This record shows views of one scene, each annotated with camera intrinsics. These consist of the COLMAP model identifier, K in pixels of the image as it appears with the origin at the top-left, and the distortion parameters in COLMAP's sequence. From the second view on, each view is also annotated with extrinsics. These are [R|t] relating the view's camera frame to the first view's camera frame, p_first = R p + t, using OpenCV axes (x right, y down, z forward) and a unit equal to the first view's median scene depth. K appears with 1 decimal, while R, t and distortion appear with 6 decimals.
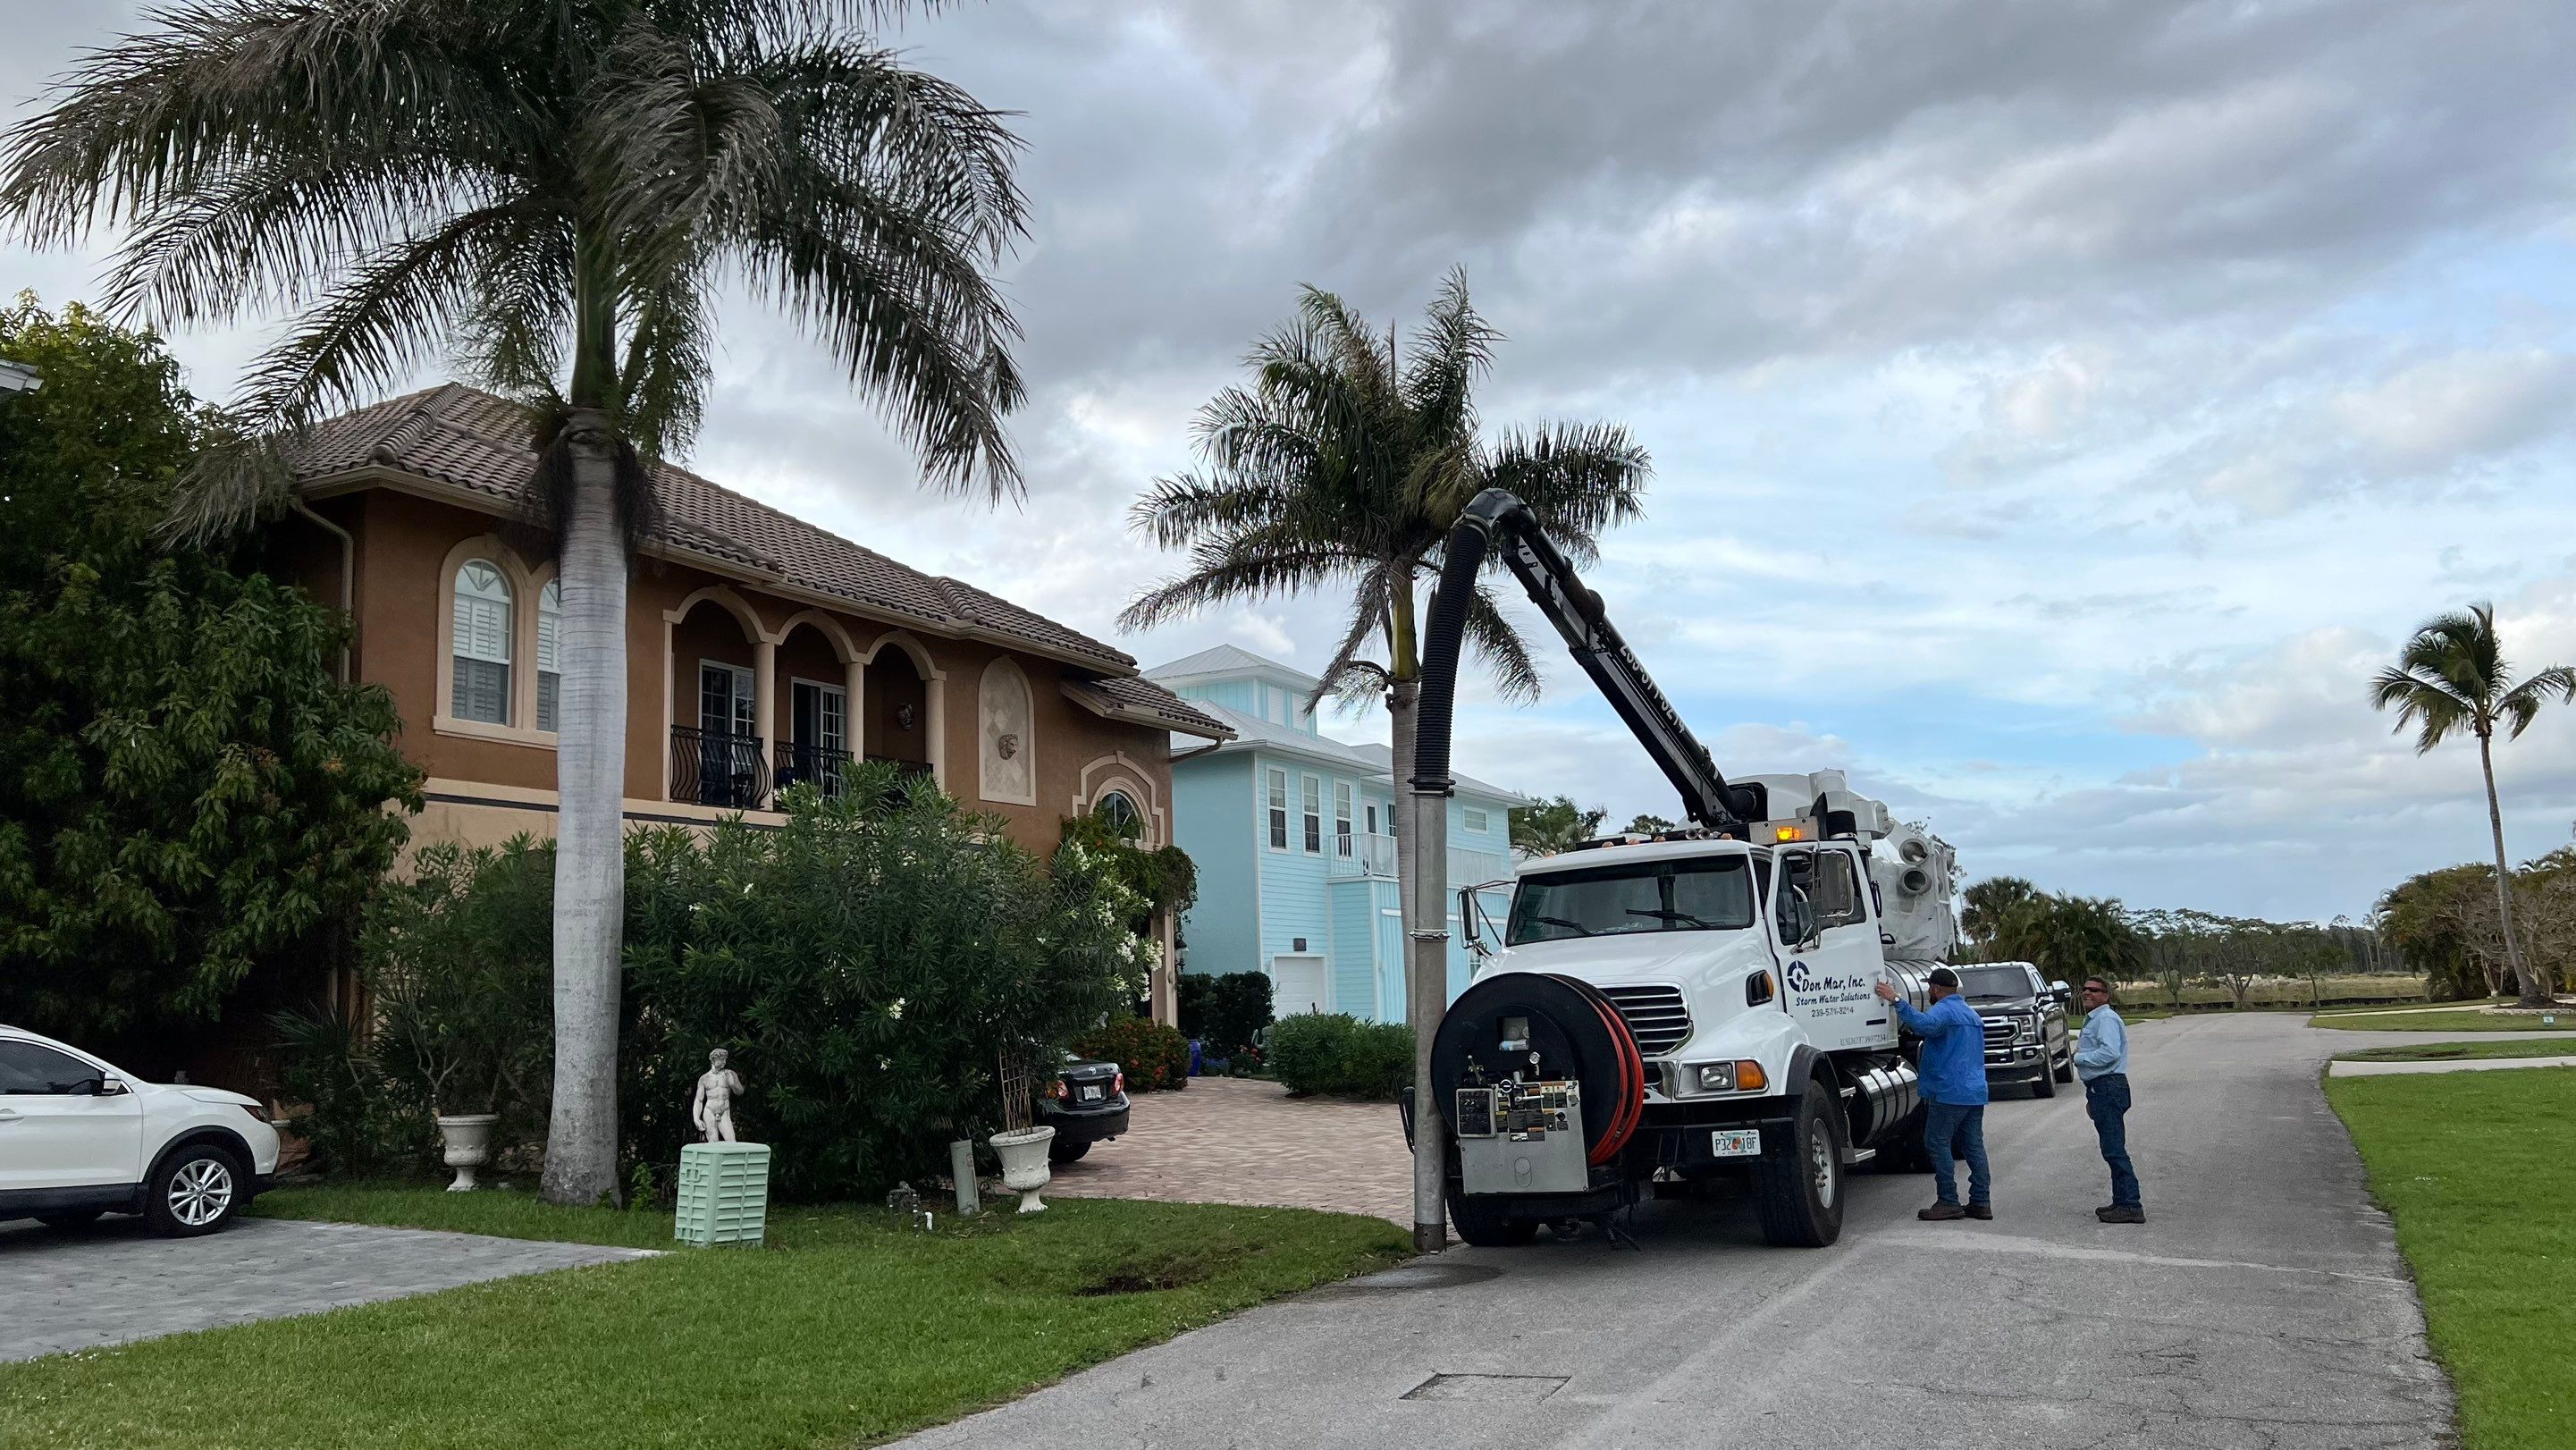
lens RADIAL K [[2061.7, 0, 1286.4], [0, 2061.7, 805.7], [0, 0, 1]] dist [0.120829, -0.001476]
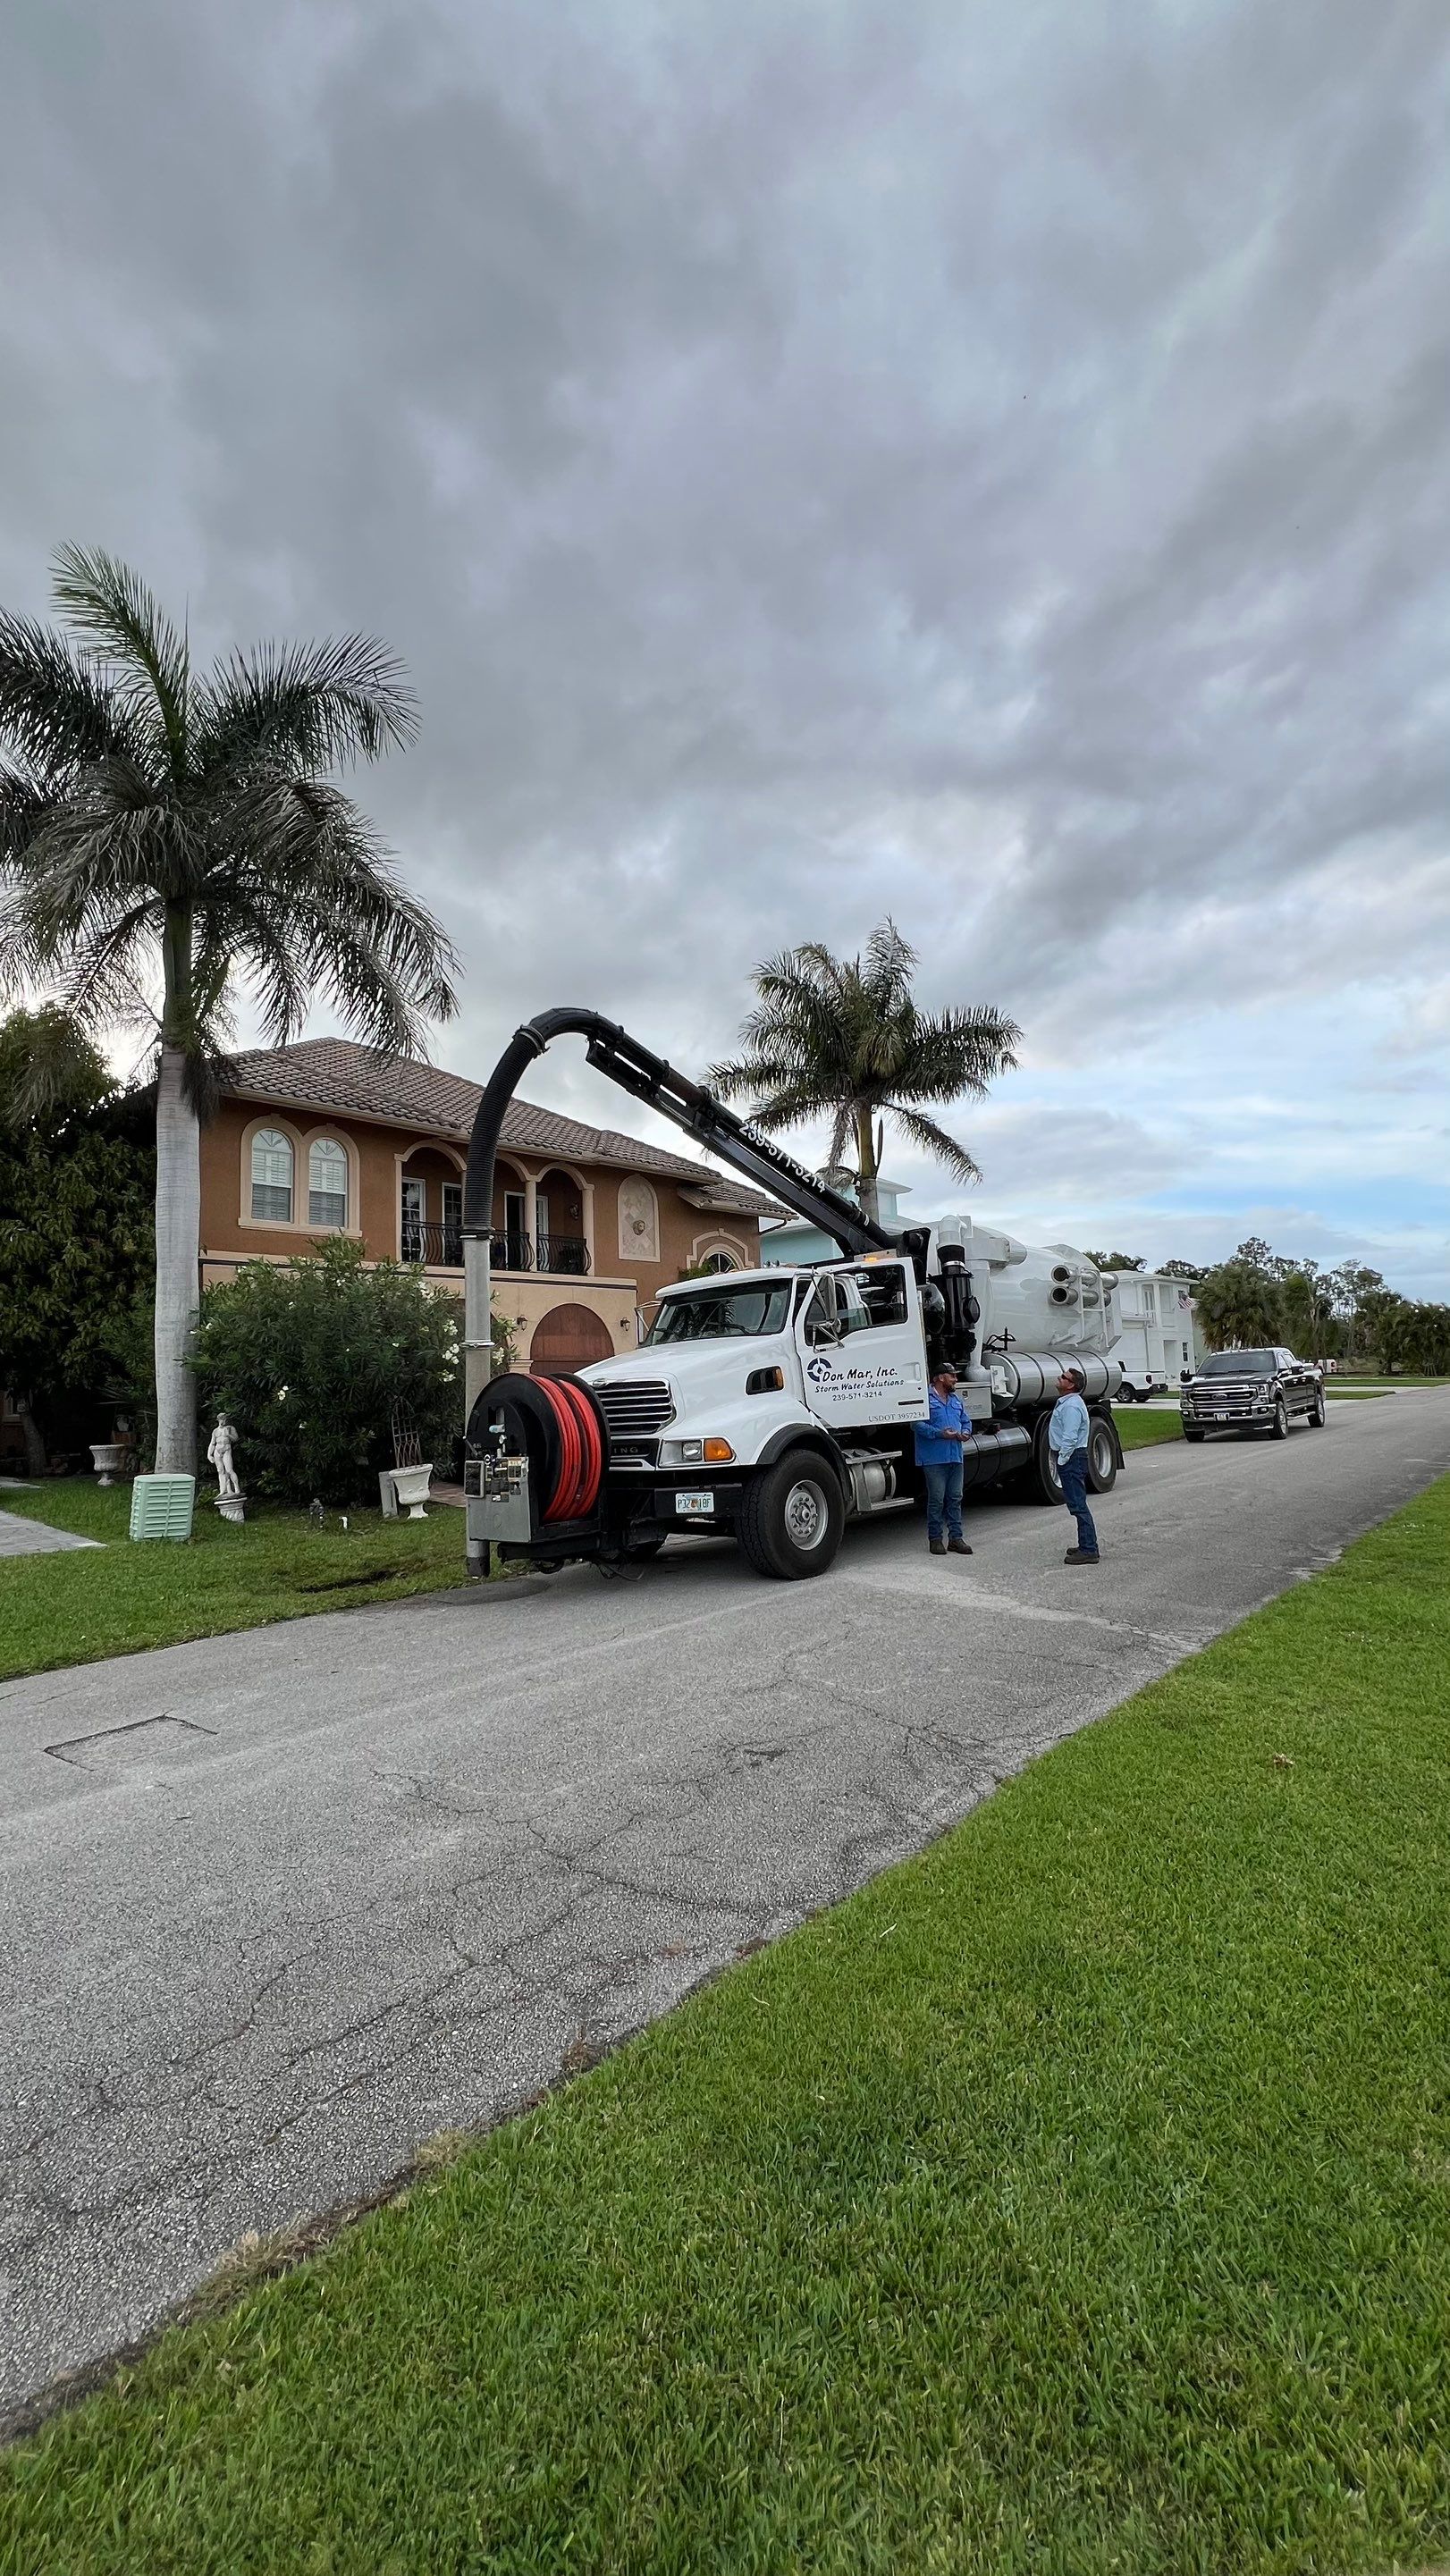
lens RADIAL K [[1074.2, 0, 725.0], [0, 1074.2, 1288.0], [0, 0, 1]] dist [-0.000705, -0.000493]
pose [[0.965985, -0.019701, -0.257847, 0.194063], [0.025217, 0.999518, 0.018103, 0.009308], [0.257366, -0.023990, 0.966016, 0.180208]]
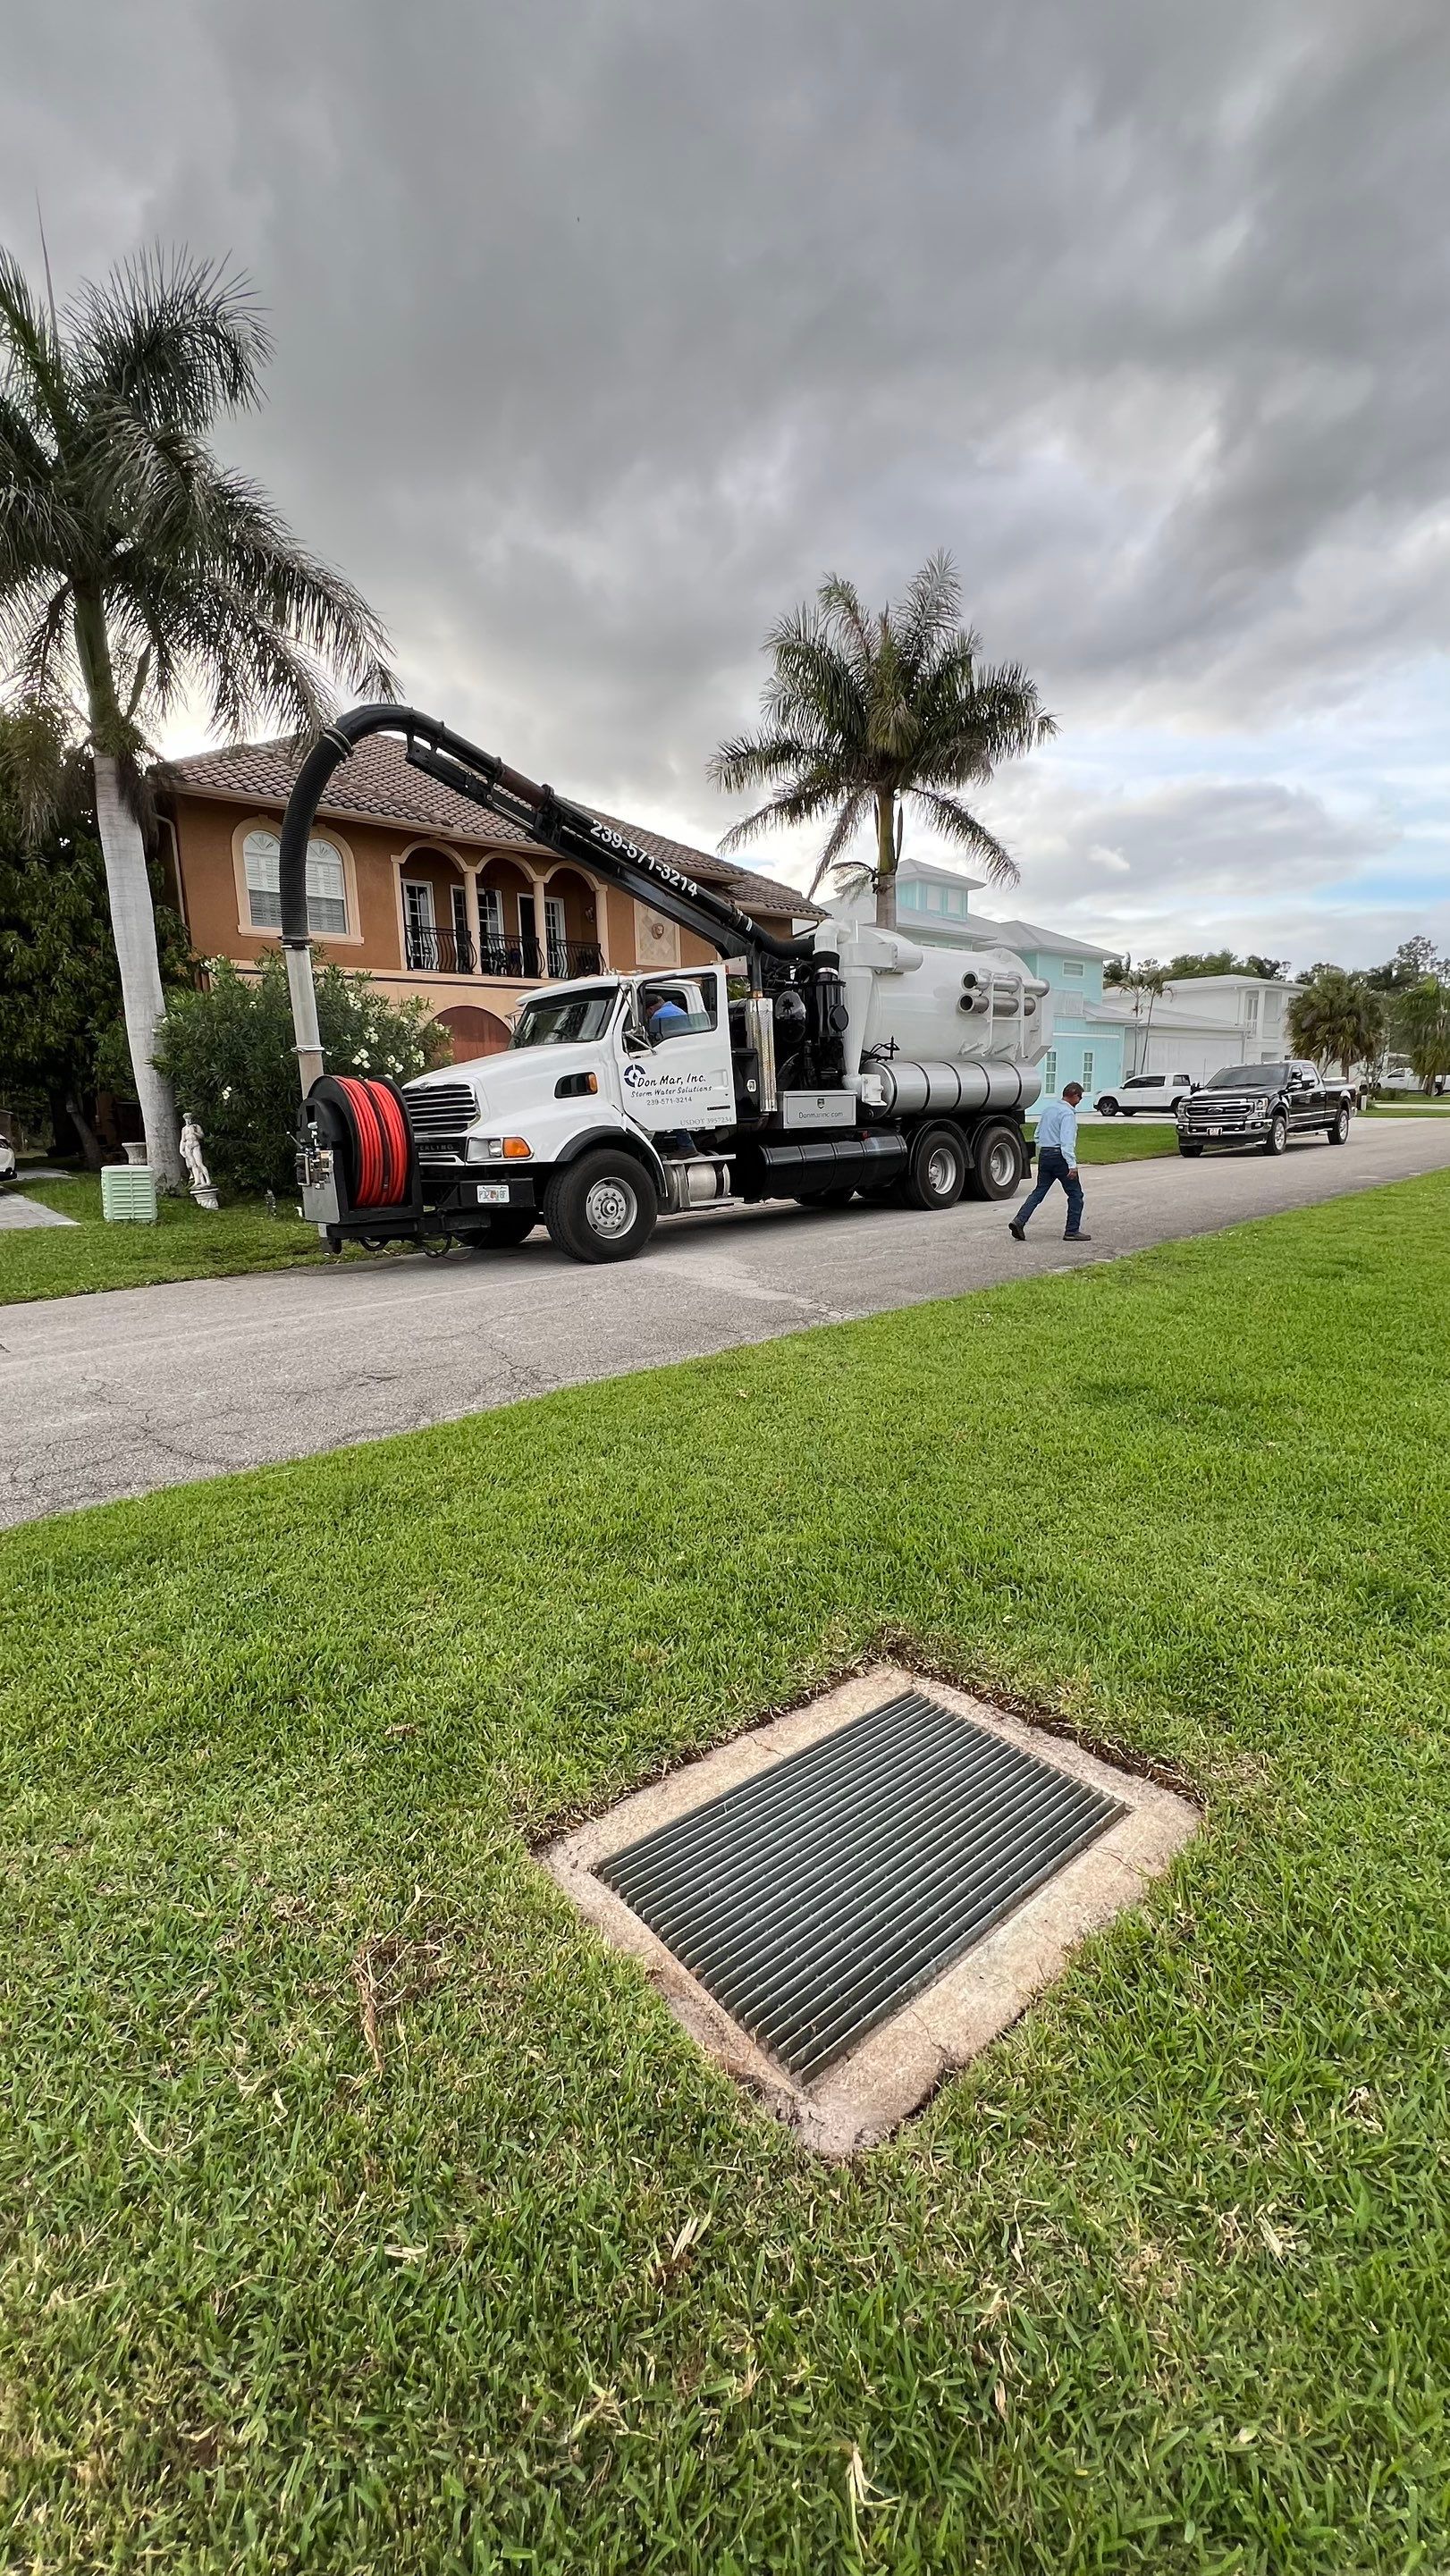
lens RADIAL K [[1074.2, 0, 725.0], [0, 1074.2, 1288.0], [0, 0, 1]] dist [-0.000705, -0.000493]
pose [[0.929516, 0.078472, -0.360337, 0.303818], [0.026785, 0.960153, 0.278188, 0.011043], [0.367809, -0.268232, 0.890375, 0.185238]]
